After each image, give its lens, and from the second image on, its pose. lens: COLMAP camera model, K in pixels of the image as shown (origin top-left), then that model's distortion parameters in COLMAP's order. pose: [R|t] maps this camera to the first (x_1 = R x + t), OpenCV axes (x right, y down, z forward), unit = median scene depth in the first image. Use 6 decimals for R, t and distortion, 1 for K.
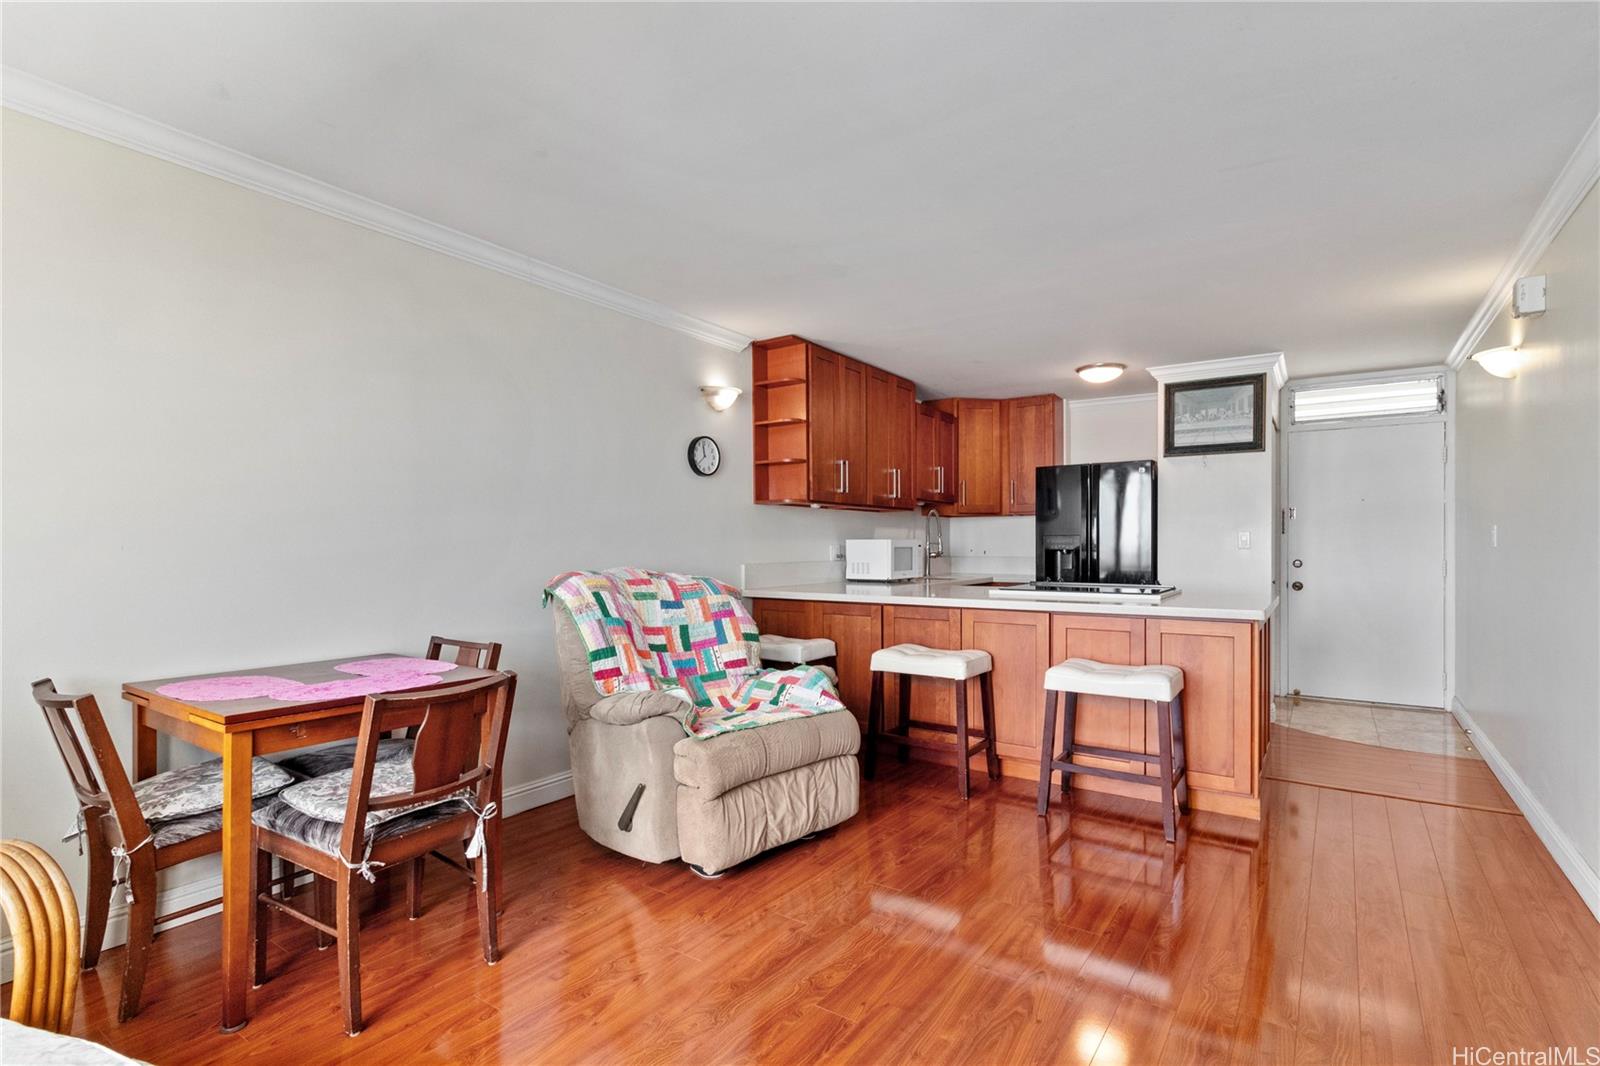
lens RADIAL K [[749.5, 0, 800.2], [0, 749.5, 539.0], [0, 0, 1]] dist [-0.000451, -0.000155]
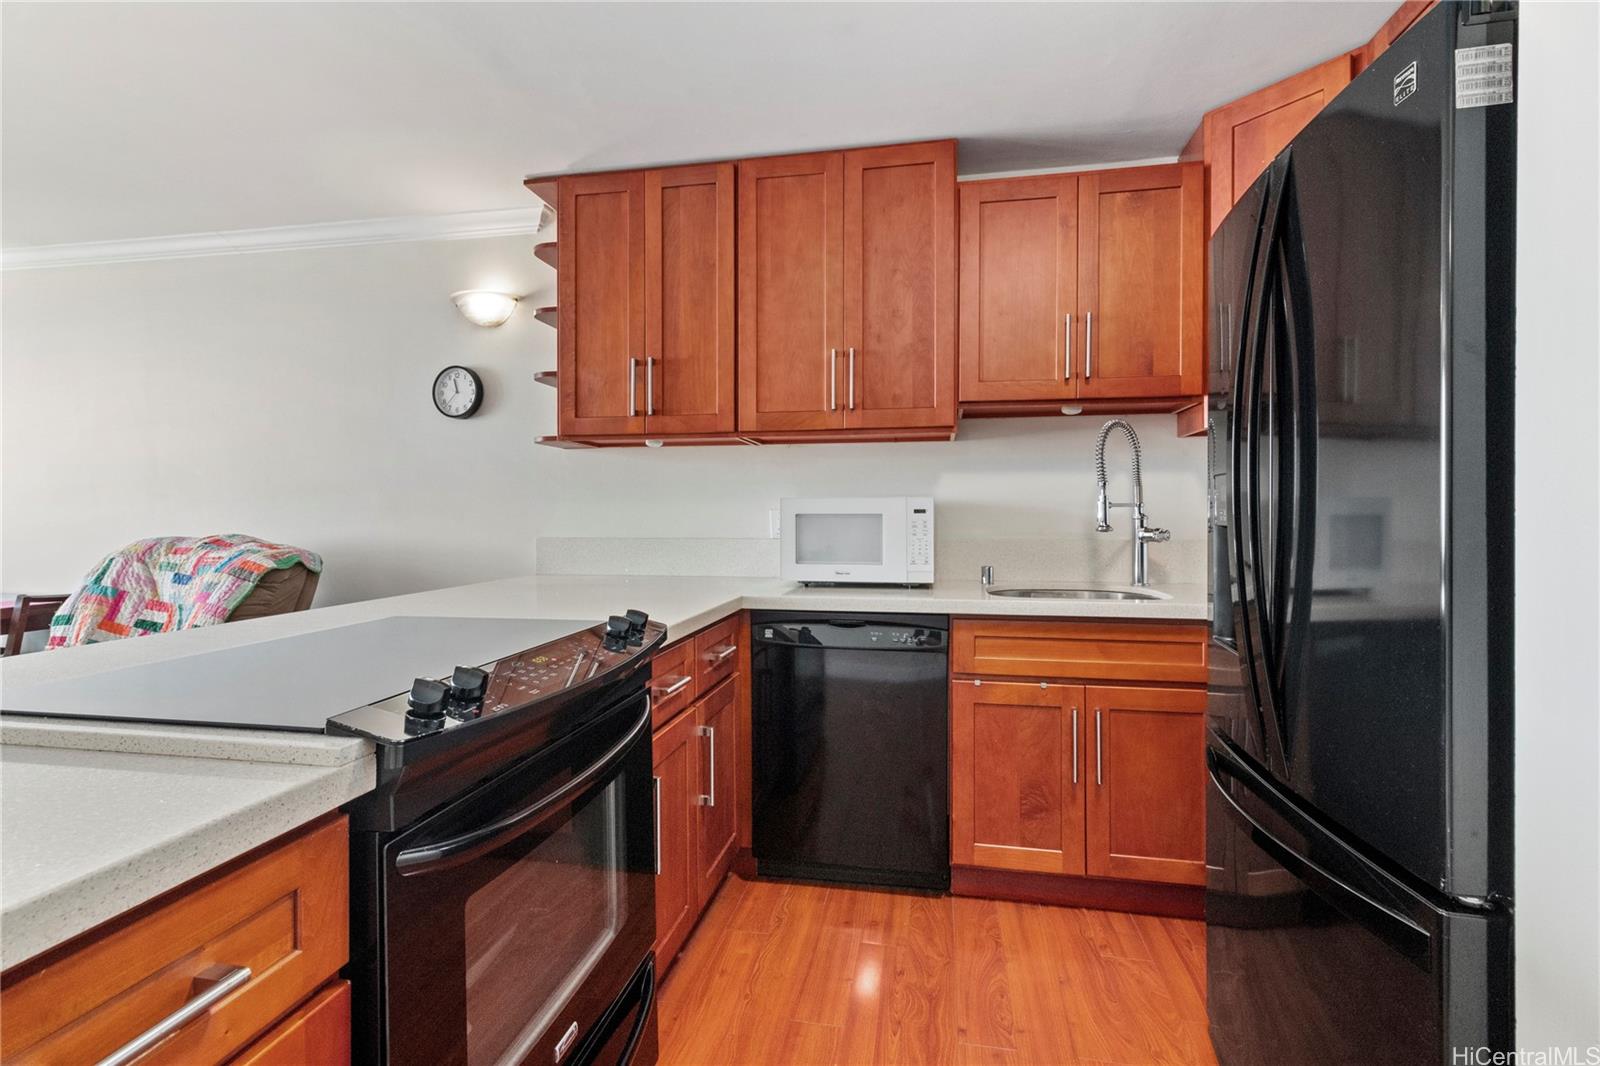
lens RADIAL K [[749.5, 0, 799.4], [0, 749.5, 525.4], [0, 0, 1]] dist [-0.000451, -0.000155]
pose [[0.411040, 0.011977, -0.911539, 0.908184], [0.004053, 0.999880, 0.014965, 0.016968], [0.911608, -0.009845, 0.410942, 1.309679]]
